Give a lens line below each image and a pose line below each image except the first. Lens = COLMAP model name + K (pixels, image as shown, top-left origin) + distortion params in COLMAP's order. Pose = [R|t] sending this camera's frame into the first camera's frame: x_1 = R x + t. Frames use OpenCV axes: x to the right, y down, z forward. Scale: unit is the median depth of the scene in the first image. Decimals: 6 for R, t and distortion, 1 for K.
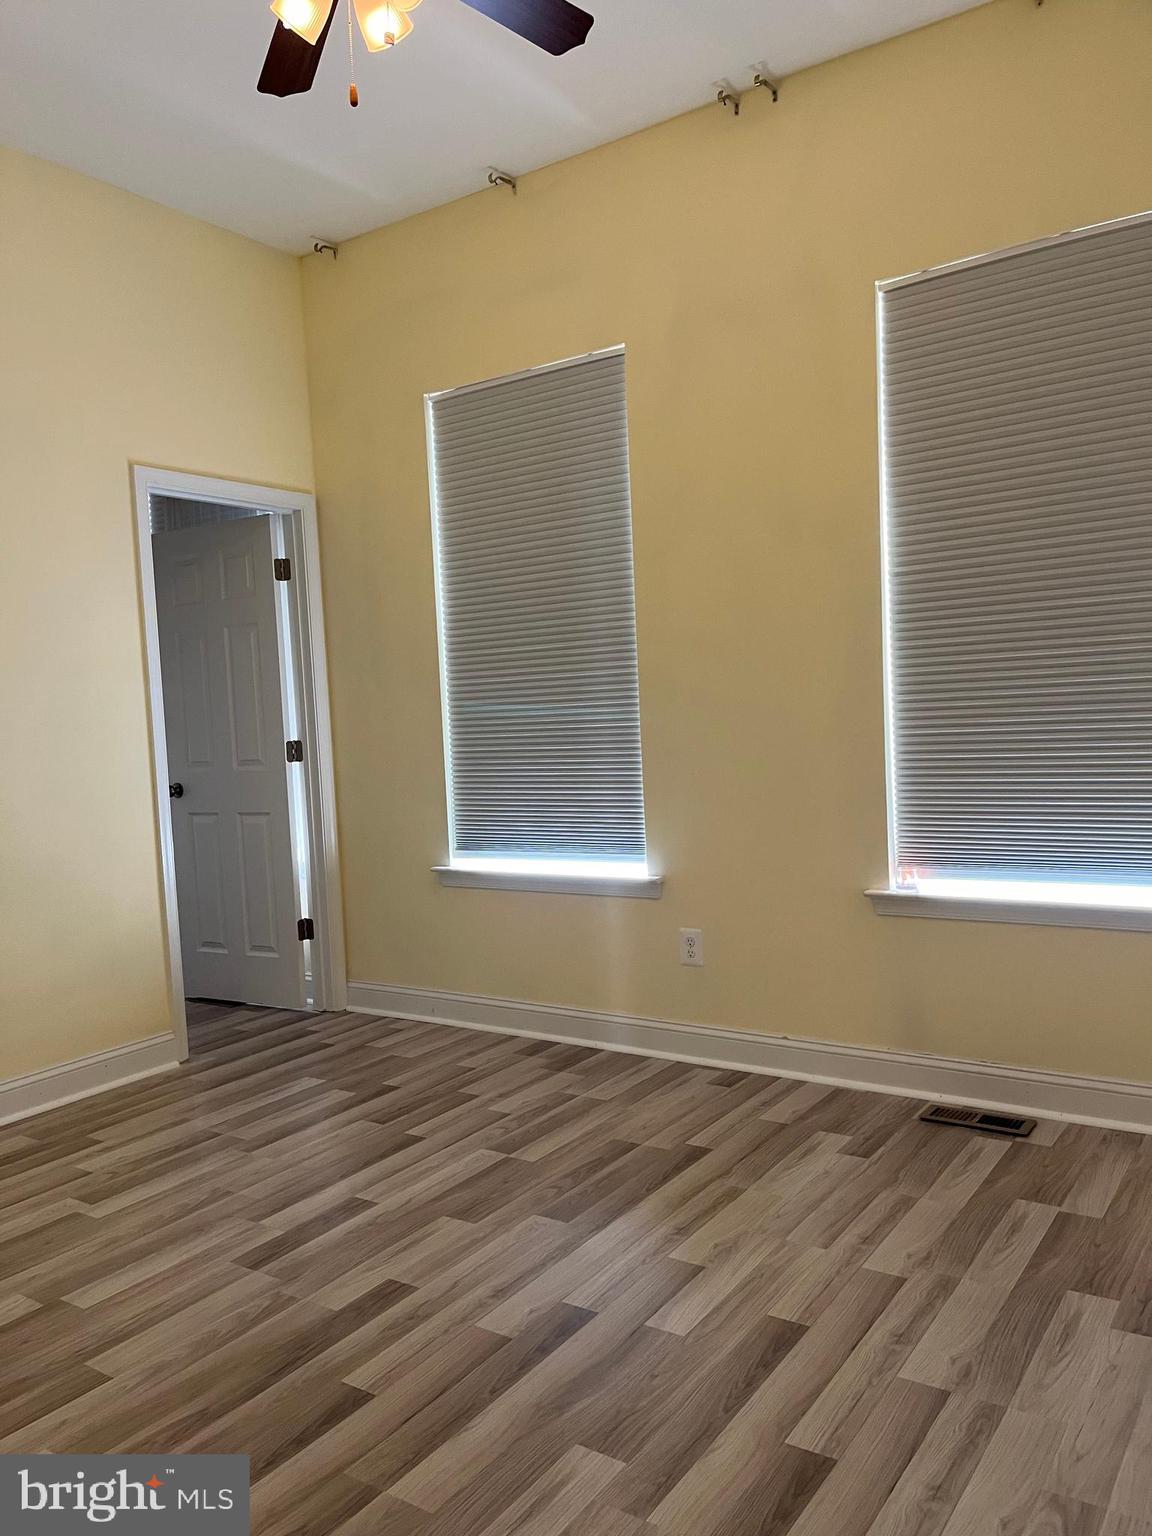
lens RADIAL K [[1163.0, 0, 576.0], [0, 1163.0, 768.0], [0, 0, 1]] dist [0.051141, -0.048889]
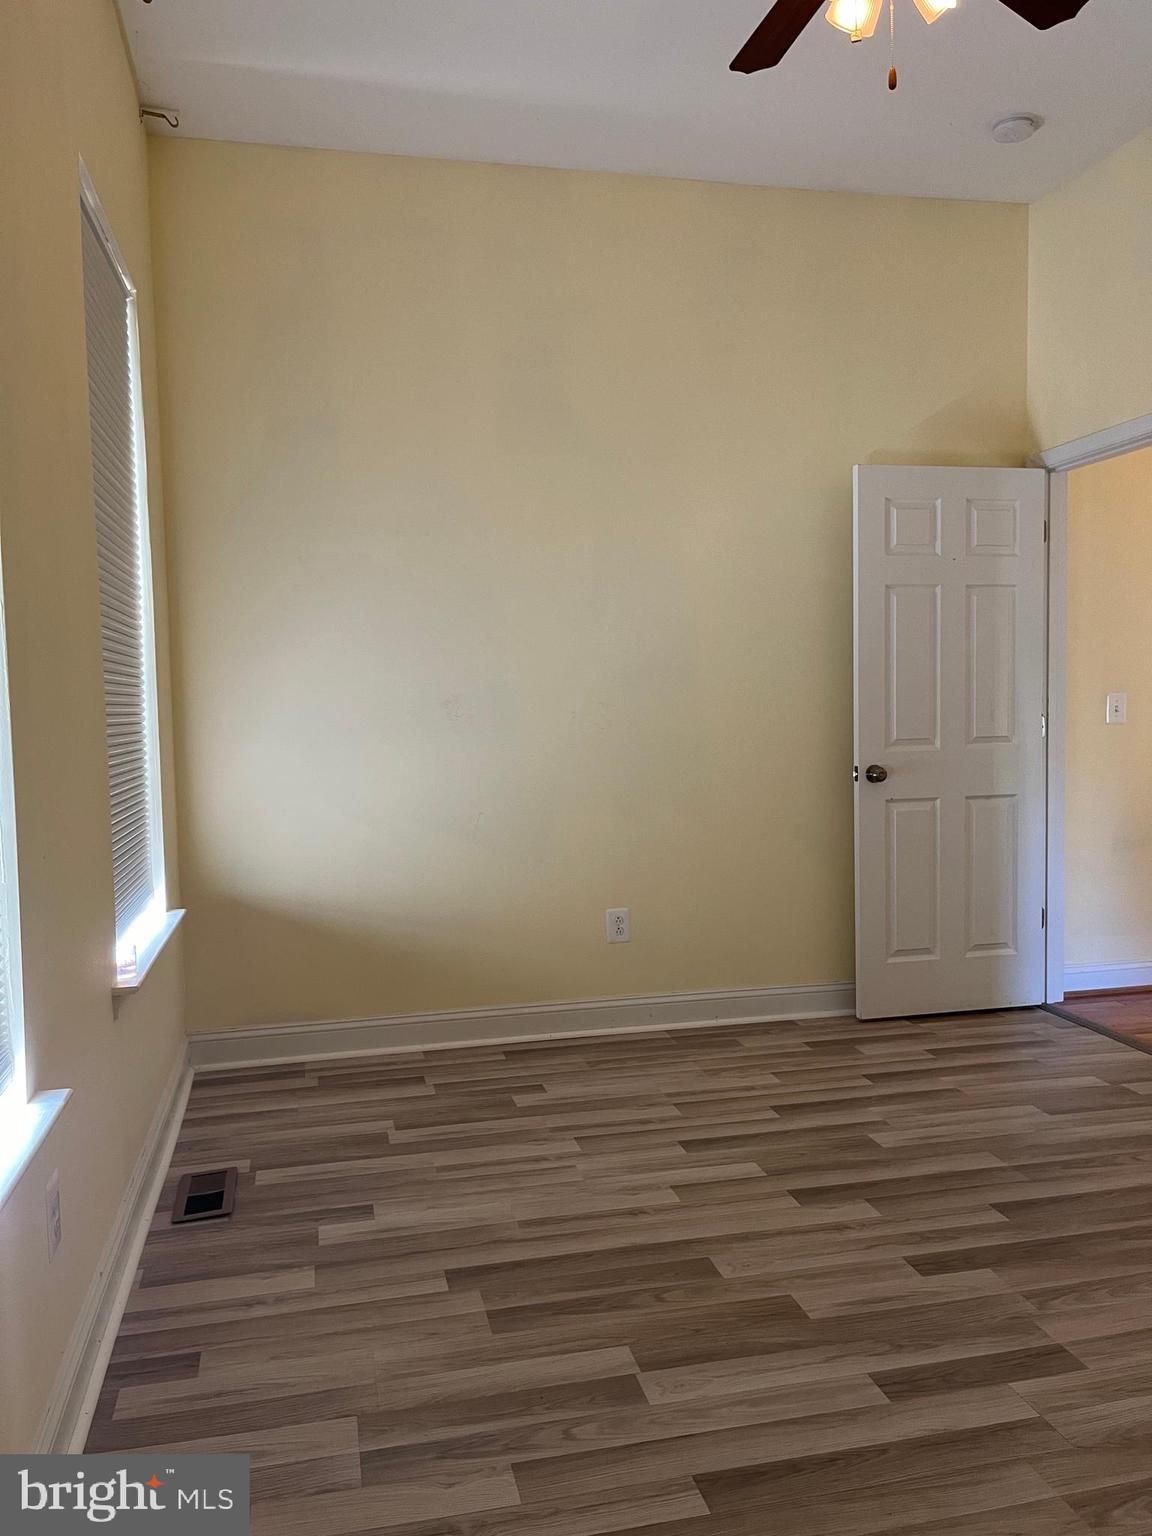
lens RADIAL K [[1163.0, 0, 576.0], [0, 1163.0, 768.0], [0, 0, 1]] dist [0.051141, -0.048889]
pose [[-0.730531, 0.024782, 0.682430, -0.599792], [0.085501, 0.994796, 0.055403, -0.058117], [-0.677506, 0.098822, -0.728848, 1.790398]]
